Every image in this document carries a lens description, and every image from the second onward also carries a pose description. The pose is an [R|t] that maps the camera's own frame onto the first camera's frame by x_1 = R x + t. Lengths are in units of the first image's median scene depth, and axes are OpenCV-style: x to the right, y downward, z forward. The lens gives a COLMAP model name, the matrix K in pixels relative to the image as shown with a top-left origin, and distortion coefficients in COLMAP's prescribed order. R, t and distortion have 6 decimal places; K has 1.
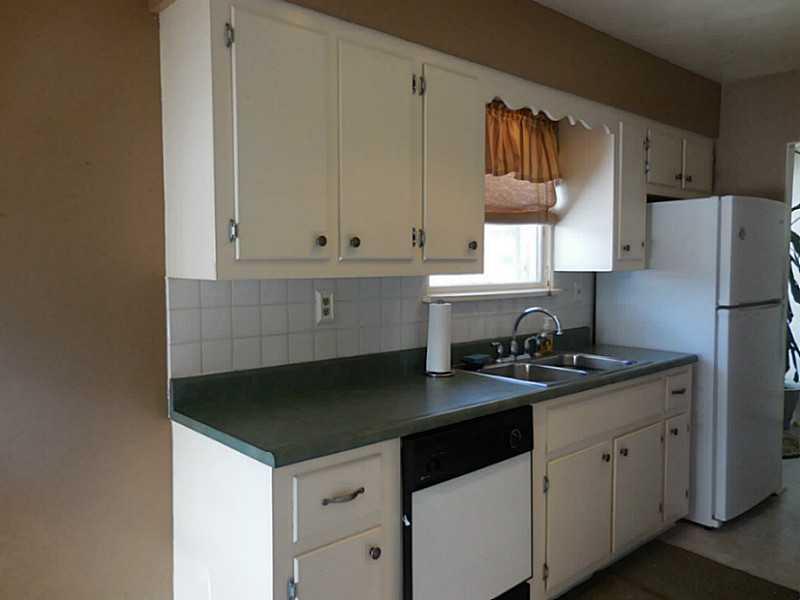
lens RADIAL K [[609.1, 0, 397.4], [0, 609.1, 300.0], [0, 0, 1]] dist [0.002192, 0.013599]
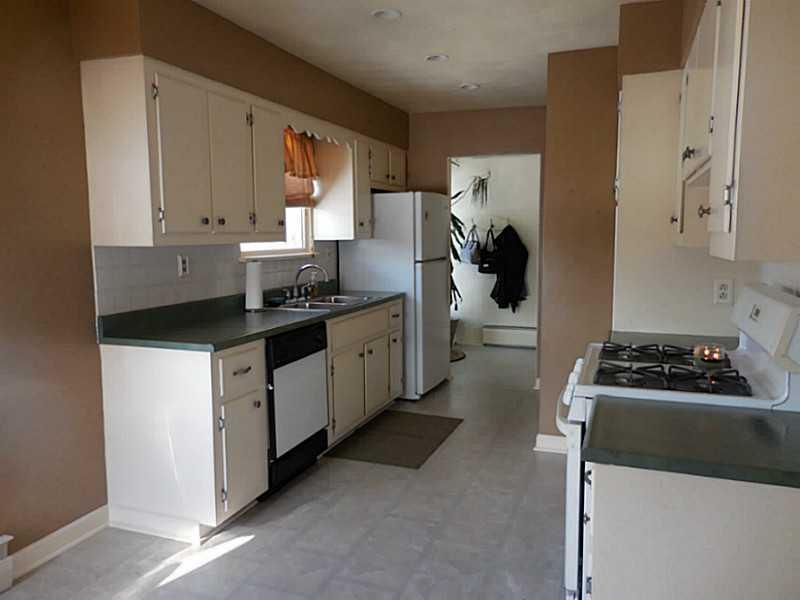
lens RADIAL K [[609.1, 0, 400.1], [0, 609.1, 300.7], [0, 0, 1]] dist [0.002192, 0.013599]
pose [[0.880173, -0.056726, 0.471250, -0.301926], [0.034230, 0.997834, 0.056180, 0.025755], [-0.473416, -0.033318, 0.880208, -0.439795]]
